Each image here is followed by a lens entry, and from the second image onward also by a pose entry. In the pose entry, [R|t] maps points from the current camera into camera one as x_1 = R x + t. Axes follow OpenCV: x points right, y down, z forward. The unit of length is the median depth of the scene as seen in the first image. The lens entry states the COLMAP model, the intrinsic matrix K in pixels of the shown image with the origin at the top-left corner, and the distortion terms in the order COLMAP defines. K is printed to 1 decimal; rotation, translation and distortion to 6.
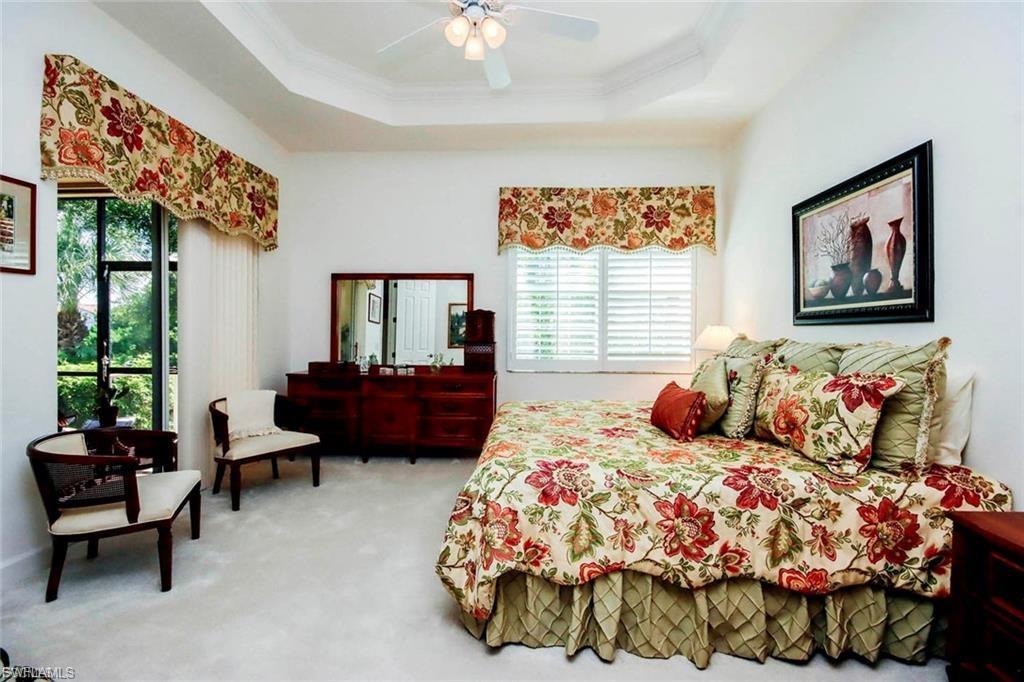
lens RADIAL K [[487.1, 0, 507.5], [0, 487.1, 339.0], [0, 0, 1]] dist [0.001320, -0.000320]
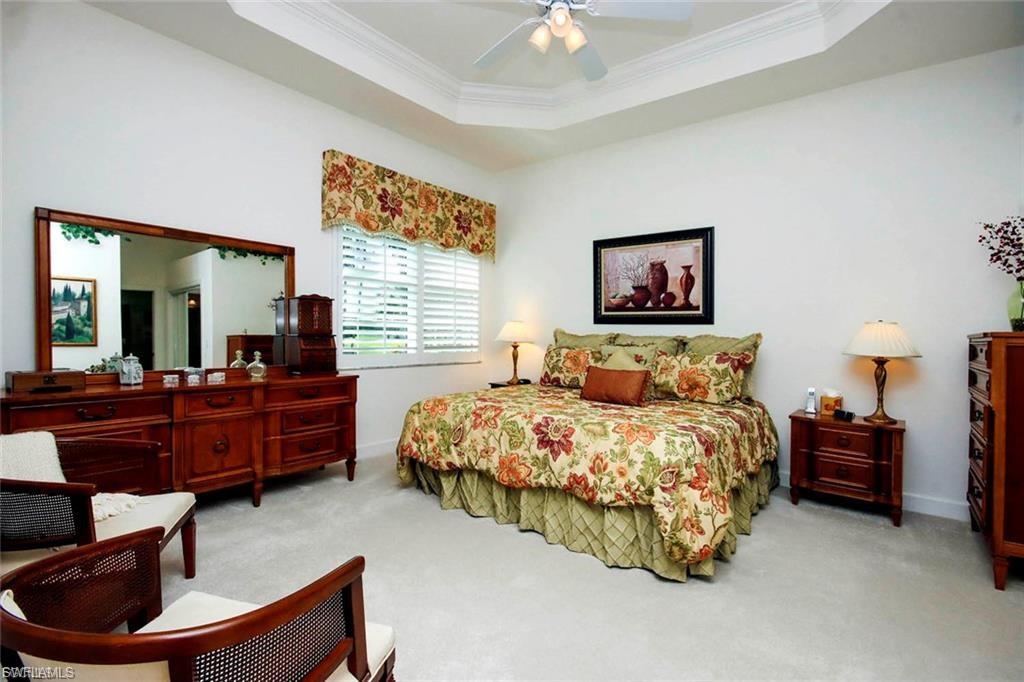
lens RADIAL K [[487.1, 0, 507.5], [0, 487.1, 339.0], [0, 0, 1]] dist [0.001320, -0.000320]
pose [[0.574377, -0.006277, 0.818567, -0.552396], [-0.005679, 0.999916, 0.011652, 0.001650], [-0.818571, -0.011341, 0.574293, 0.285022]]
